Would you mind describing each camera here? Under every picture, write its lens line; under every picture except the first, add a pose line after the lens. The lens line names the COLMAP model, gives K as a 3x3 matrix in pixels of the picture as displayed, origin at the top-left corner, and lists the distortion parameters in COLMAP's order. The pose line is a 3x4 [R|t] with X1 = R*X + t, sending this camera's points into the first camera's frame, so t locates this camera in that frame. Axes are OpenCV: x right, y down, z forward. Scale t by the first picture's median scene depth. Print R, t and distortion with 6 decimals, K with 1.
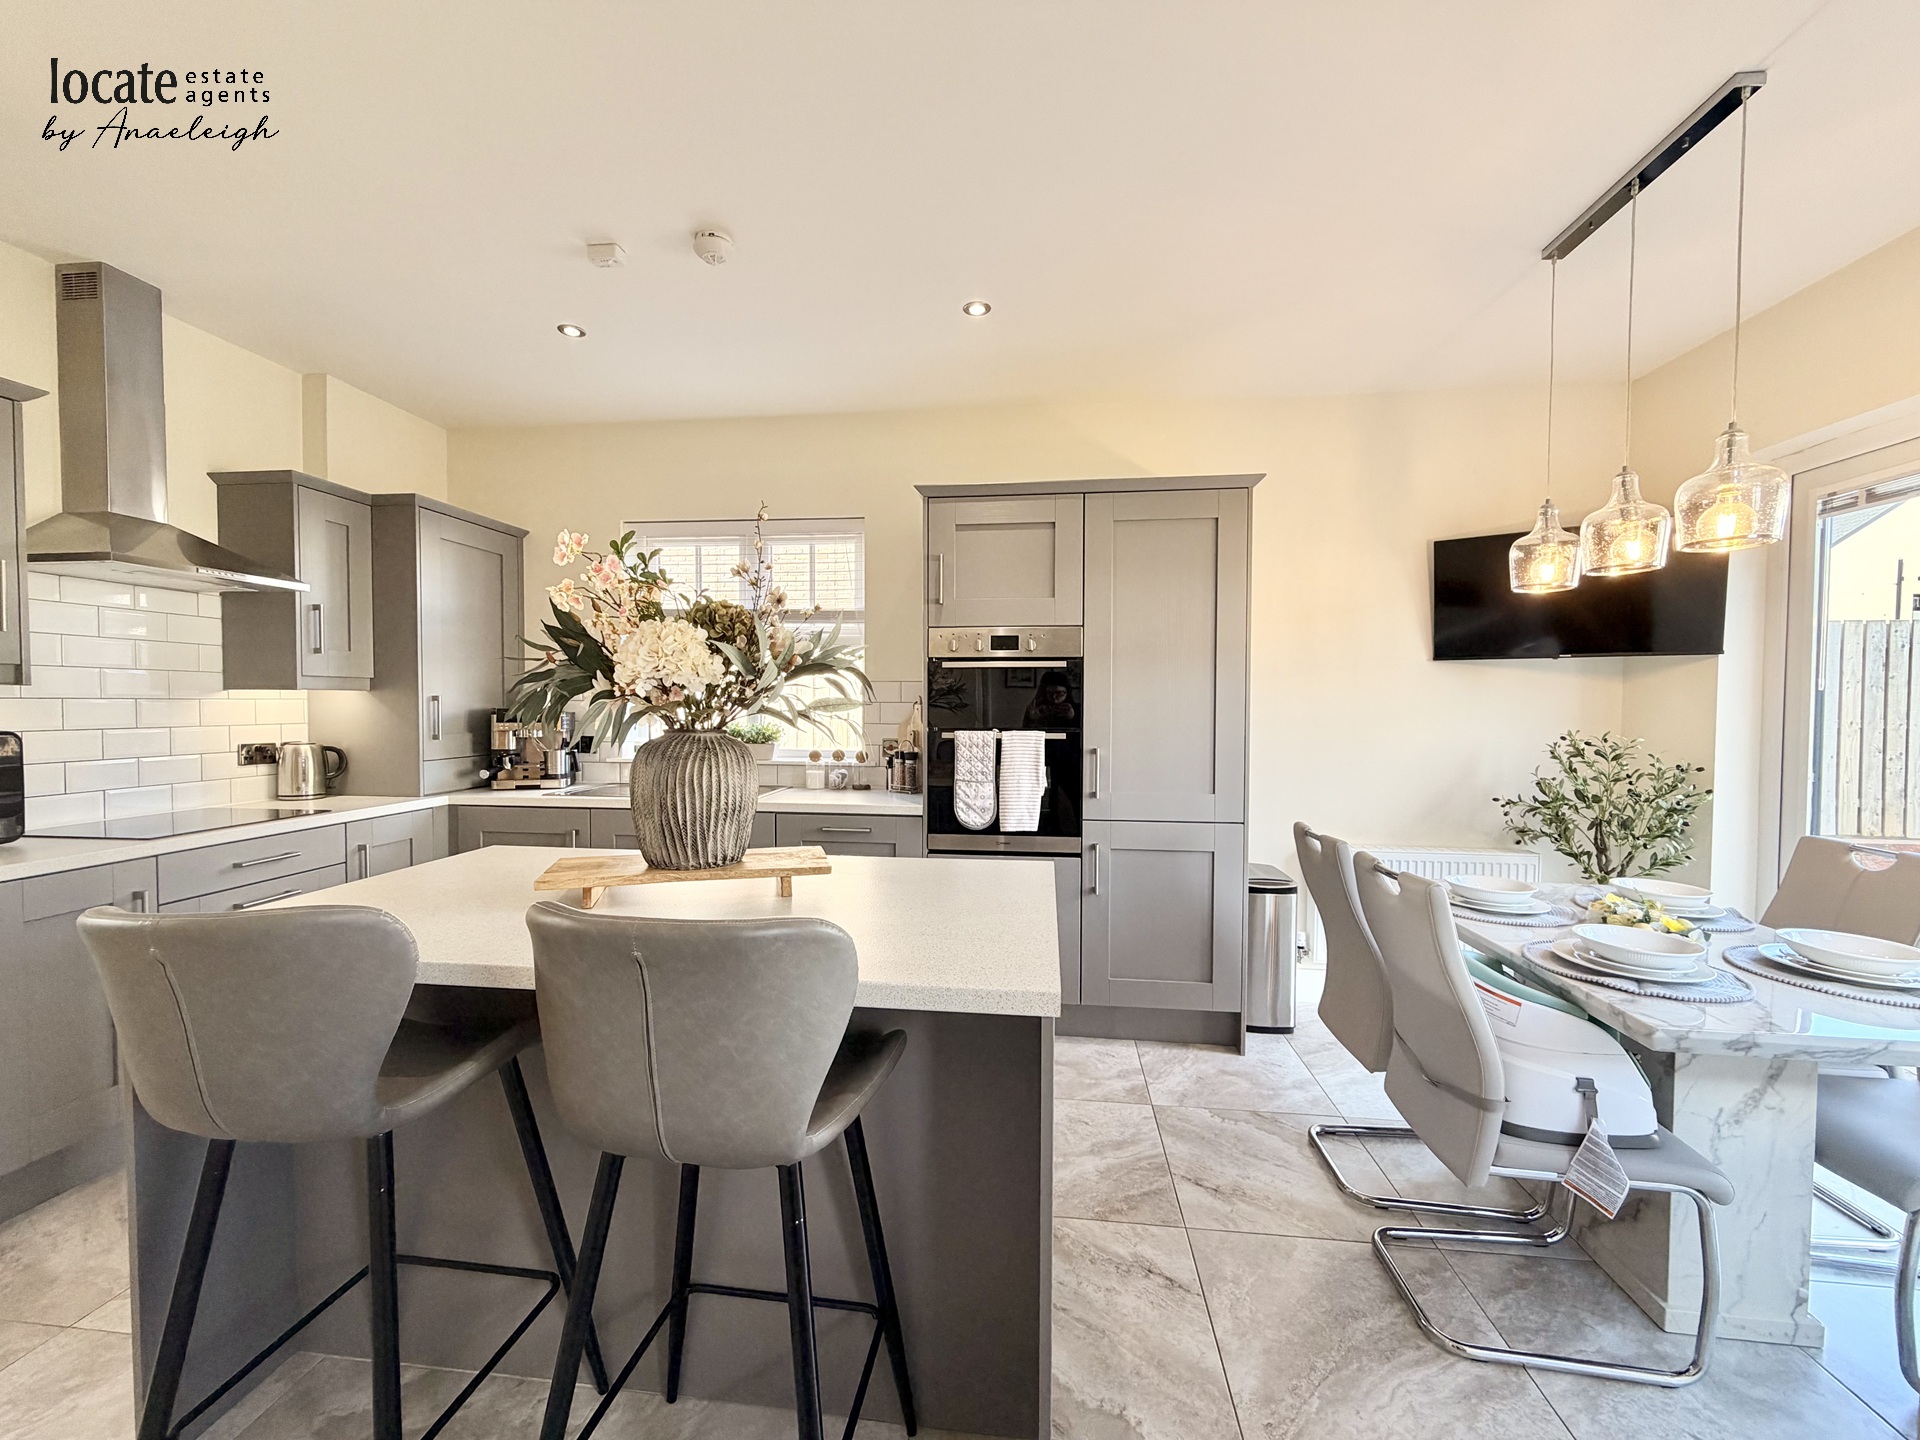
lens RADIAL K [[760.2, 0, 961.7], [0, 760.2, 727.0], [0, 0, 1]] dist [-0.000210, -0.000213]
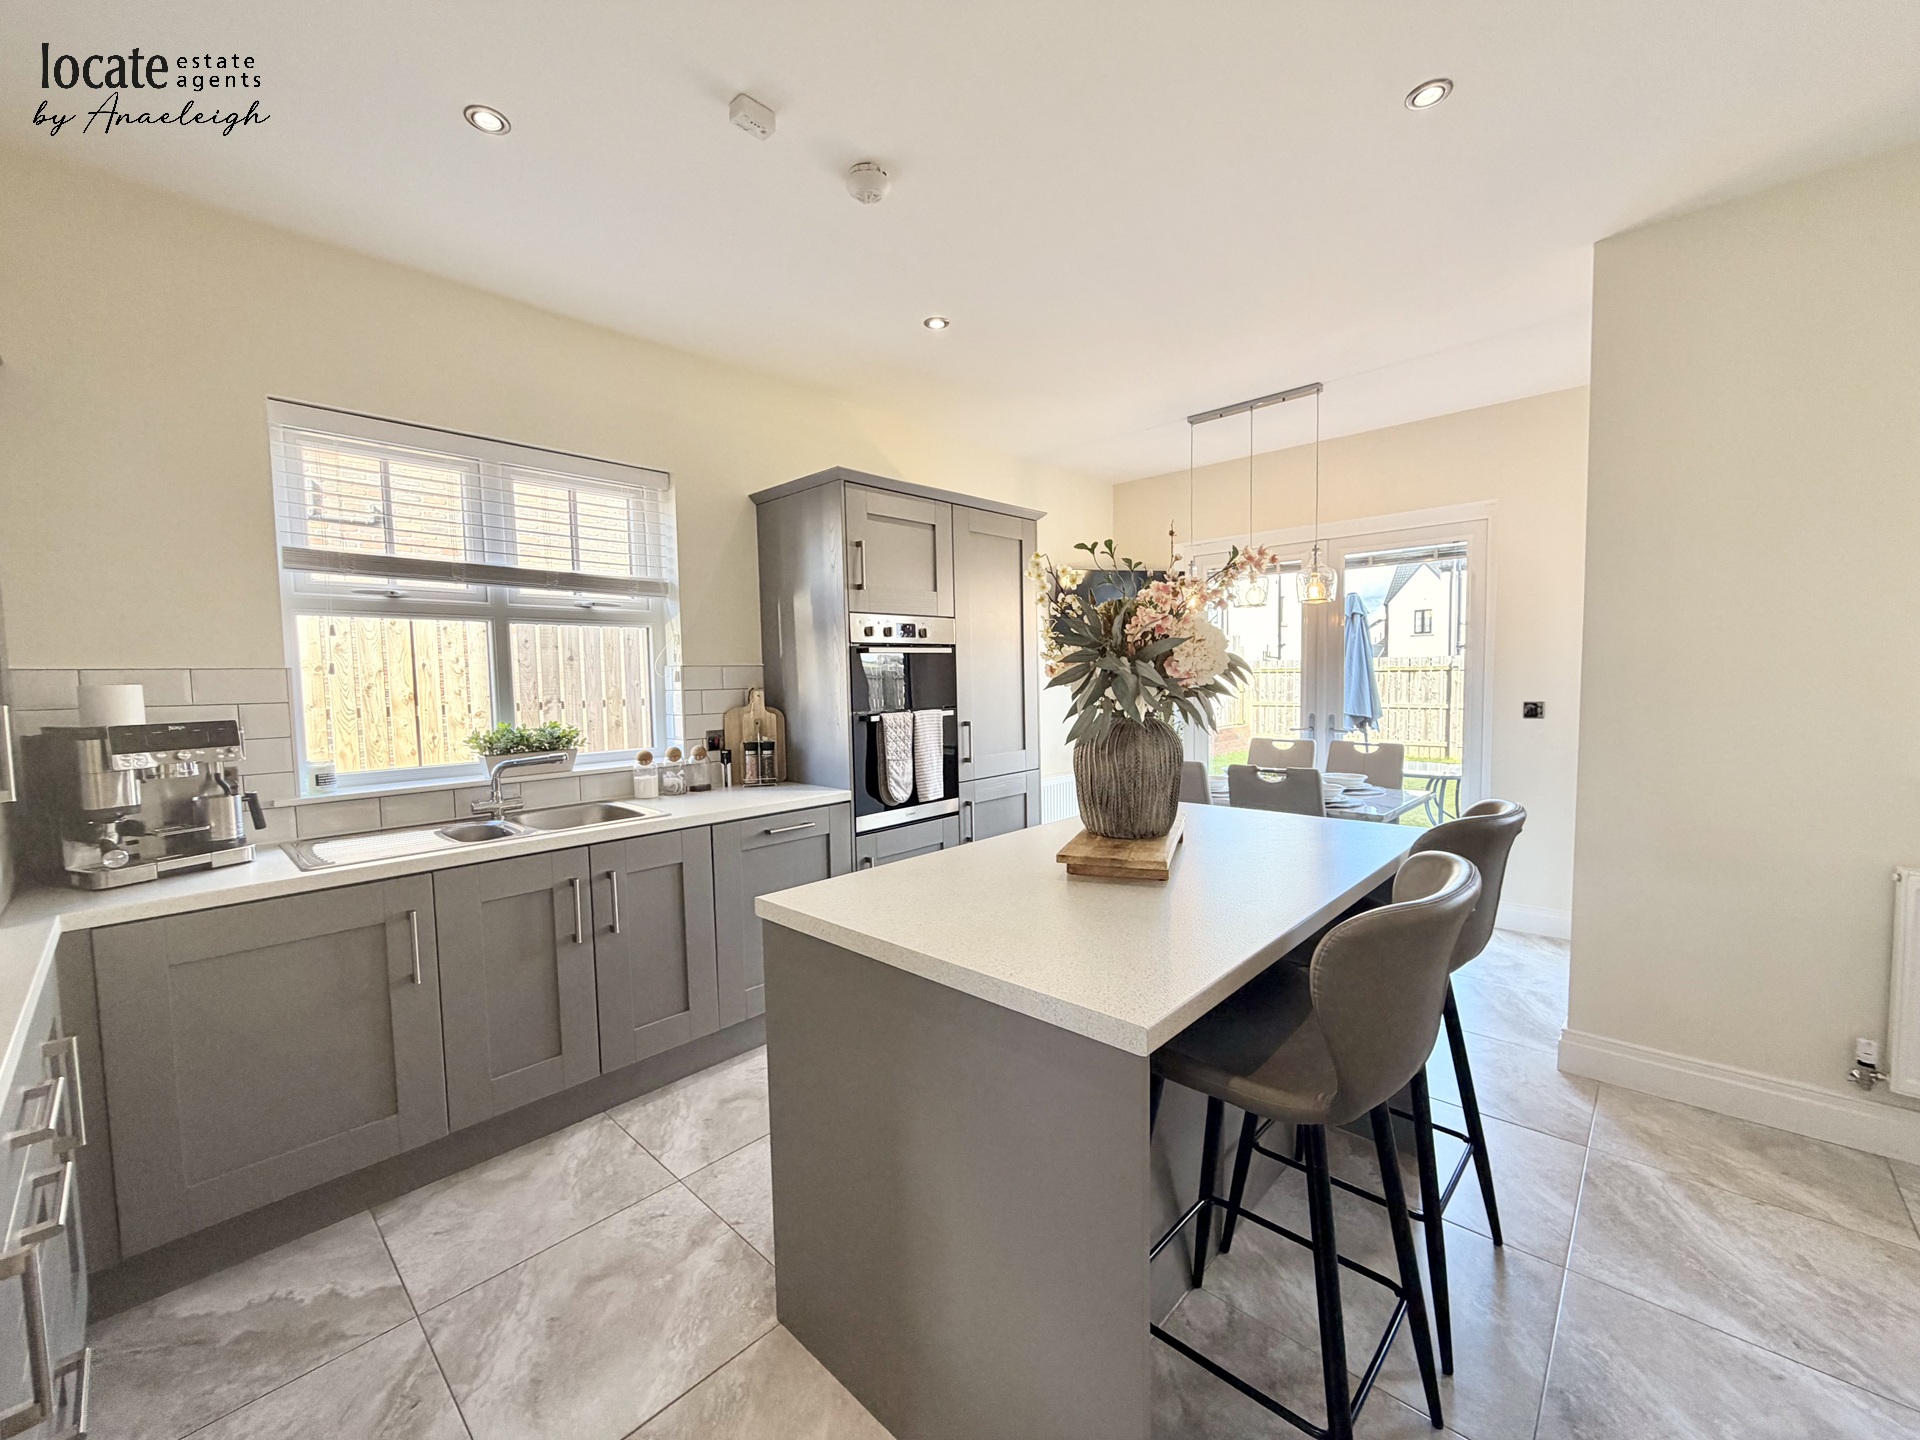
lens RADIAL K [[763.8, 0, 954.1], [0, 763.8, 724.6], [0, 0, 1]] dist [-0.001580, -0.000282]
pose [[0.597459, -0.069967, 0.798841, -0.787059], [0.048609, 0.997514, 0.051013, -0.028570], [-0.800425, 0.008353, 0.599375, 0.292049]]
